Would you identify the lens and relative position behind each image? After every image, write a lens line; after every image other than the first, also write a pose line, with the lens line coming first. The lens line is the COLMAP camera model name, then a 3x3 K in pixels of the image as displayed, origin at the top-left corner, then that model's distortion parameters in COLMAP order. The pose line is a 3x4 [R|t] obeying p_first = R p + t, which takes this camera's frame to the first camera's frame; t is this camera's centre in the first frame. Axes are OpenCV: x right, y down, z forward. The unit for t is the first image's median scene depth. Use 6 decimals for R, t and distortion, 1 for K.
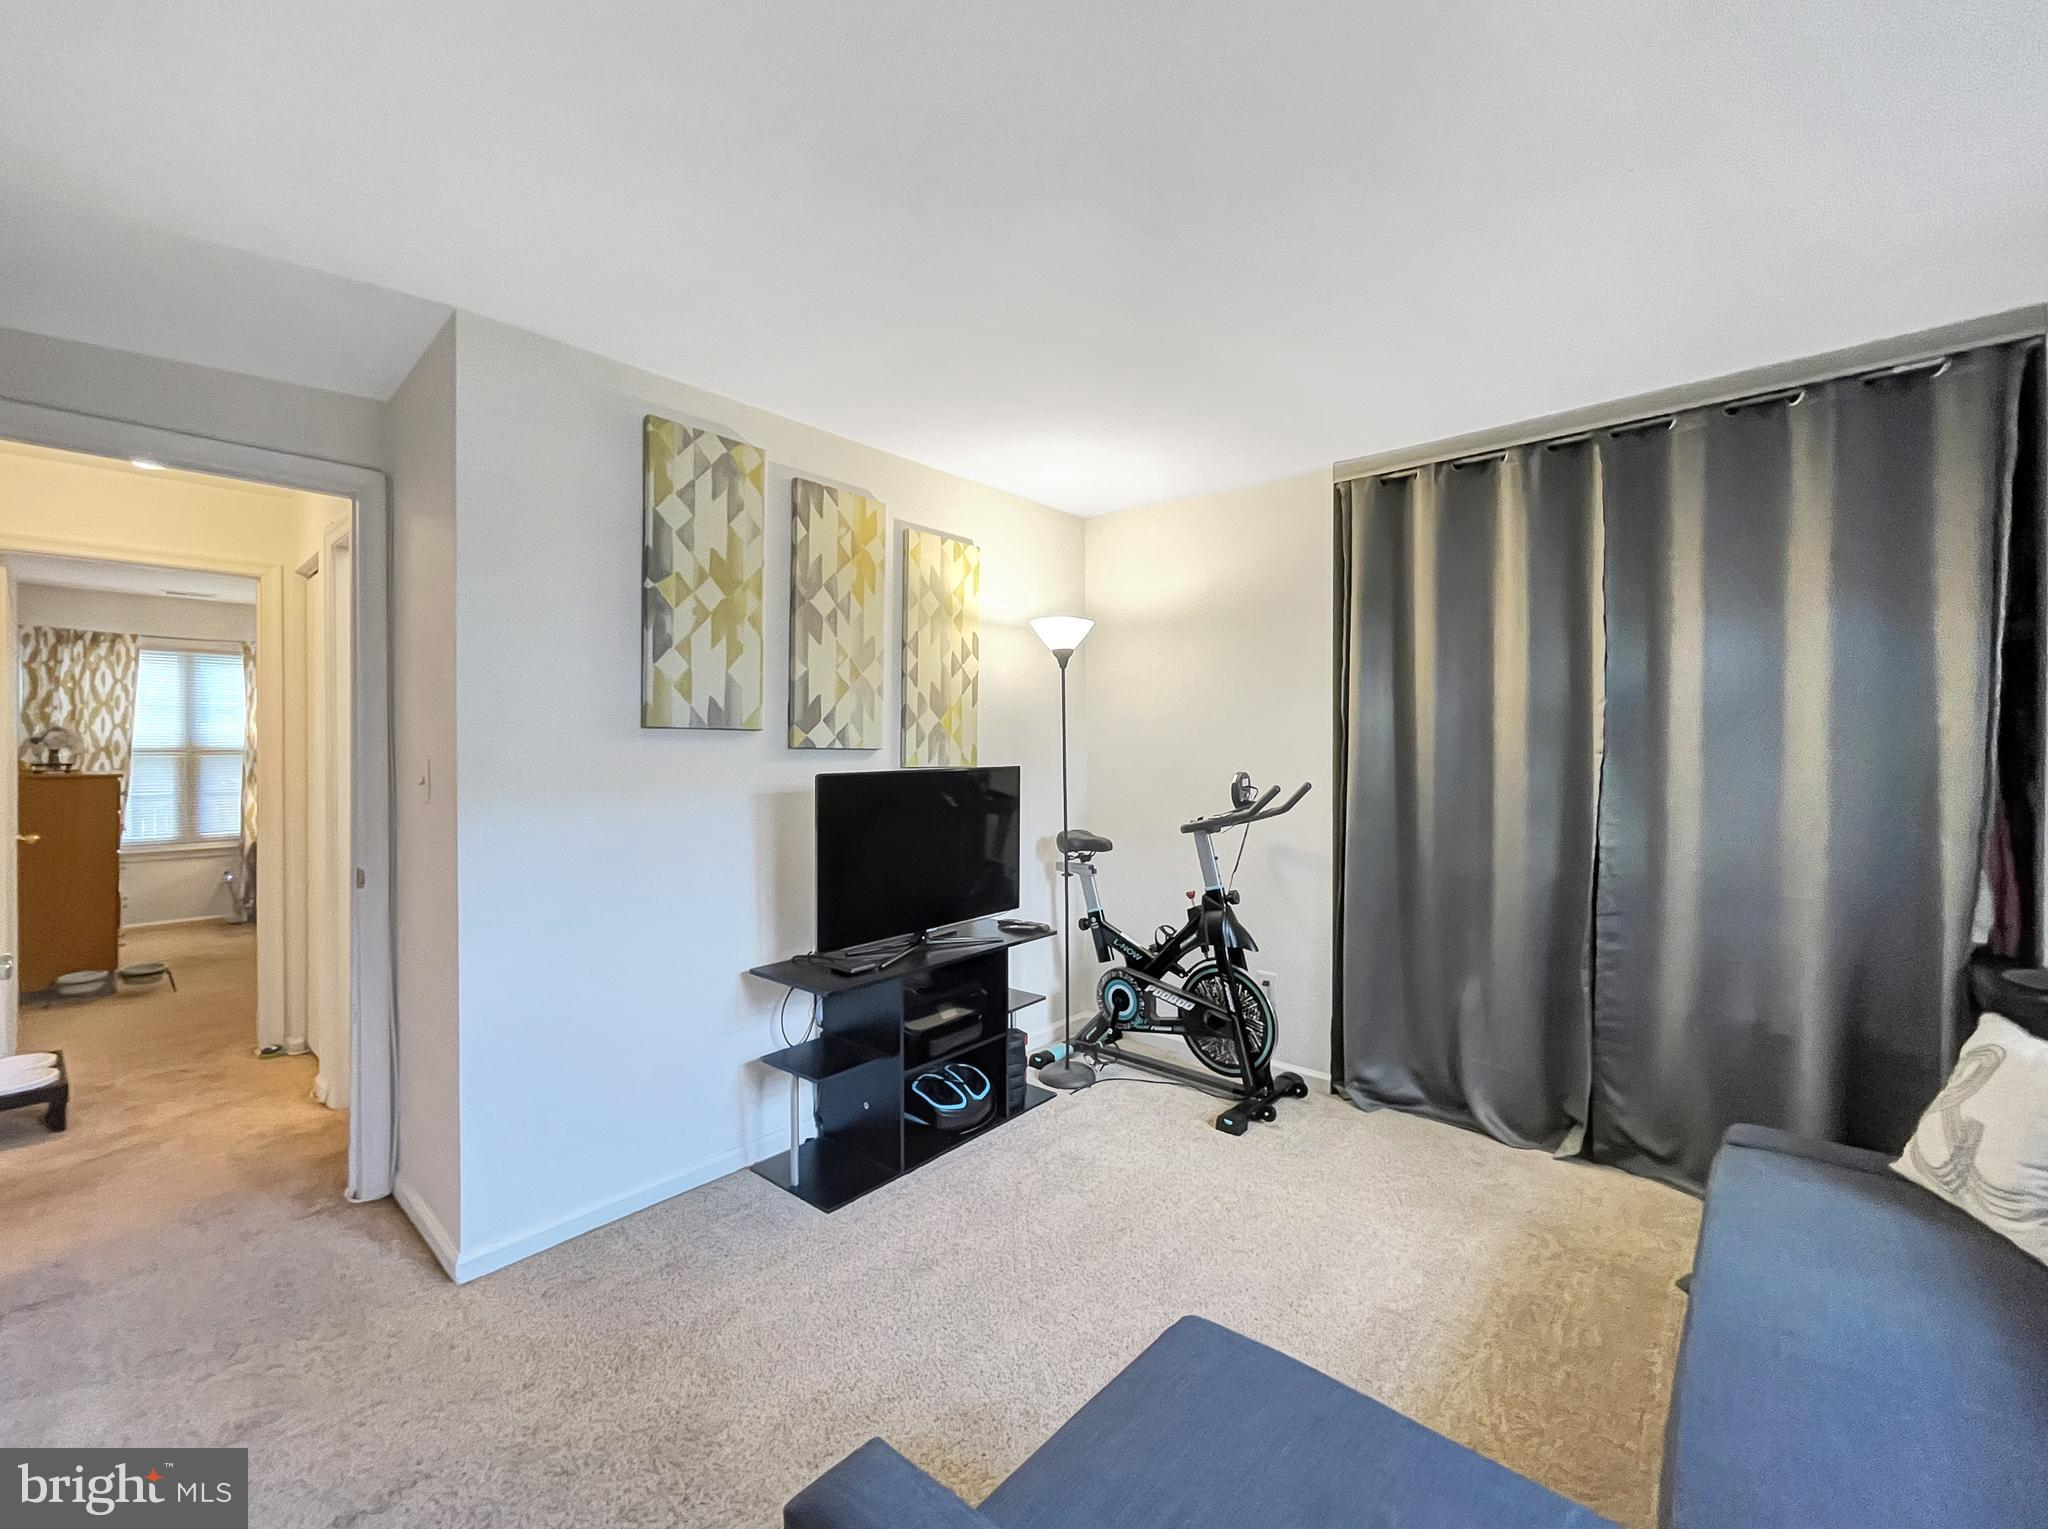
lens RADIAL K [[844.4, 0, 1023.5], [0, 844.4, 760.0], [0, 0, 1]] dist [-0.000785, 0.000058]
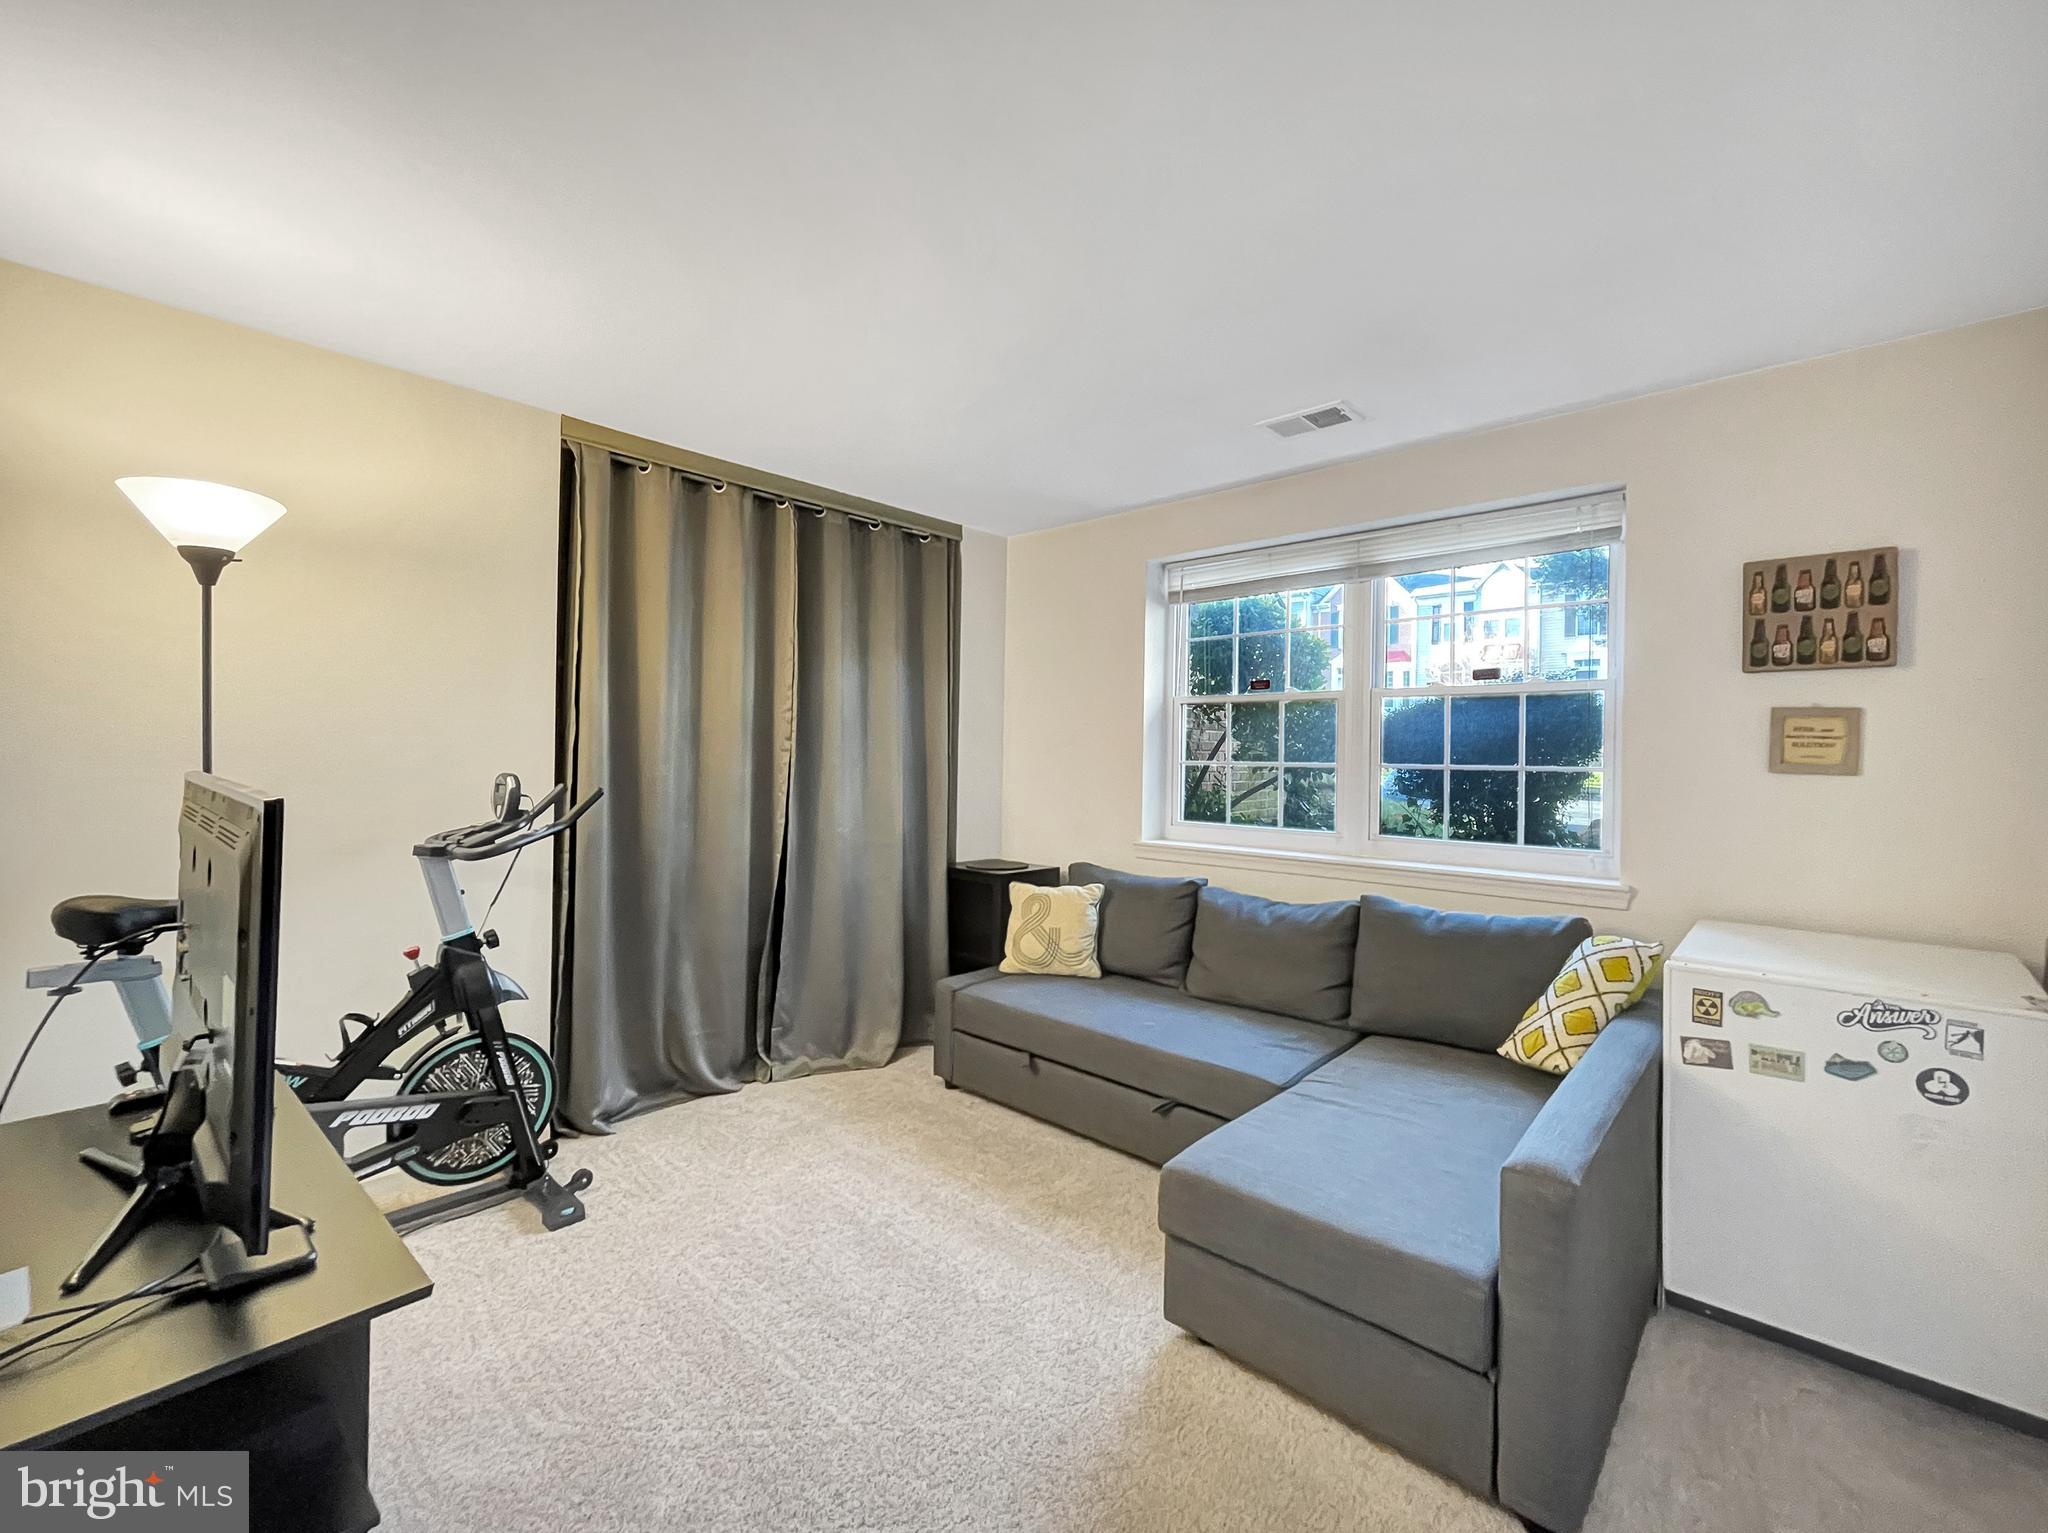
lens RADIAL K [[853.4, 0, 1020.3], [0, 853.4, 772.8], [0, 0, 1]] dist [-0.000830, -0.000098]
pose [[0.029636, -0.019617, 0.999368, -0.540772], [-0.005725, 0.999788, 0.019795, -0.004174], [-0.999544, -0.006308, 0.029517, 0.550268]]
